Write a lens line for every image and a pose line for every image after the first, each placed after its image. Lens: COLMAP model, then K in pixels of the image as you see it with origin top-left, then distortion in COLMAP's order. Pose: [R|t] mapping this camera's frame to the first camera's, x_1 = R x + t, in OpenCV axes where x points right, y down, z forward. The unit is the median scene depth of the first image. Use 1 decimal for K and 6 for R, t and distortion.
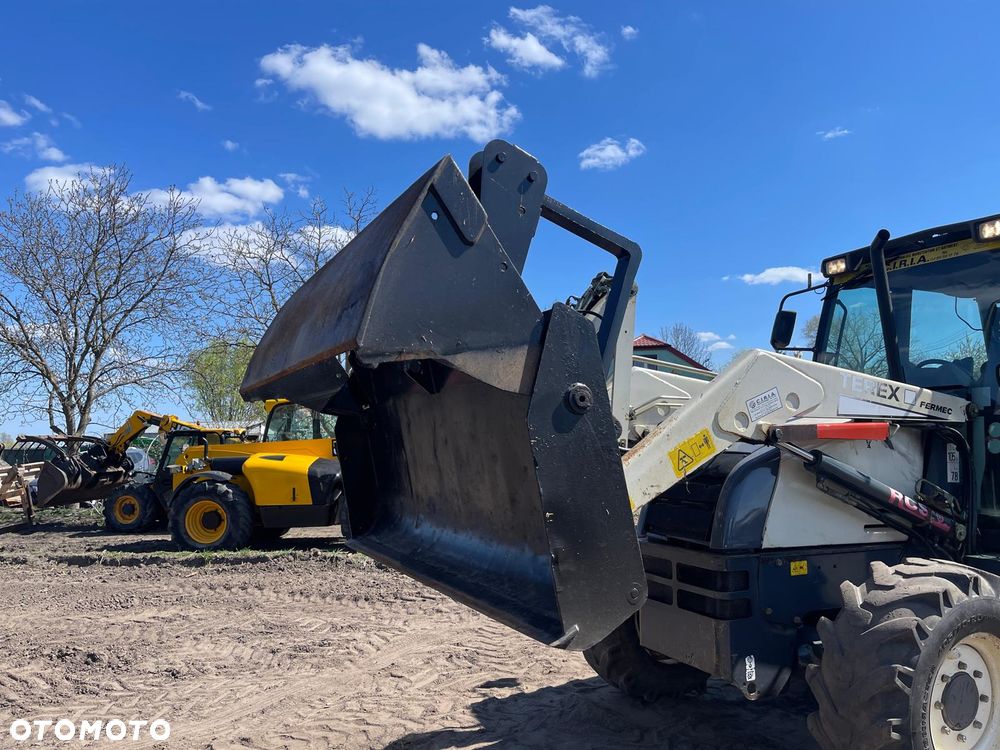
lens RADIAL K [[763.5, 0, 501.1], [0, 763.5, 372.2], [0, 0, 1]] dist [0.083798, -0.112278]
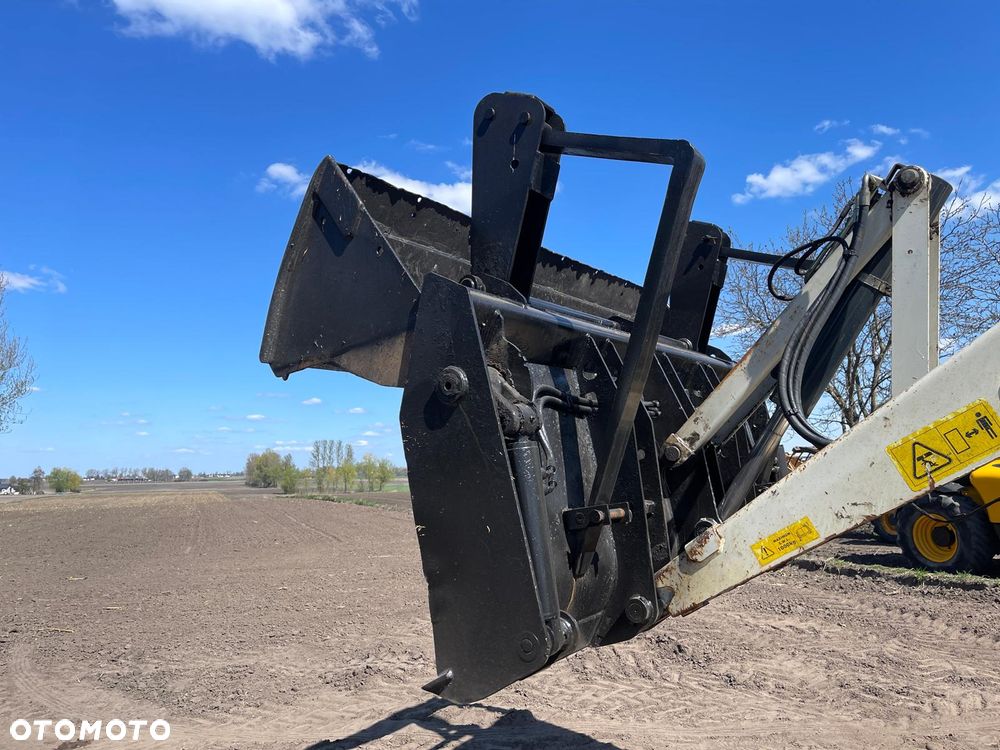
lens RADIAL K [[763.5, 0, 501.1], [0, 763.5, 372.2], [0, 0, 1]] dist [0.083798, -0.112278]
pose [[0.499352, -0.112456, -0.859070, 0.174406], [0.101558, 0.992303, -0.070864, 0.017690], [0.860426, -0.051859, 0.506929, 0.134129]]
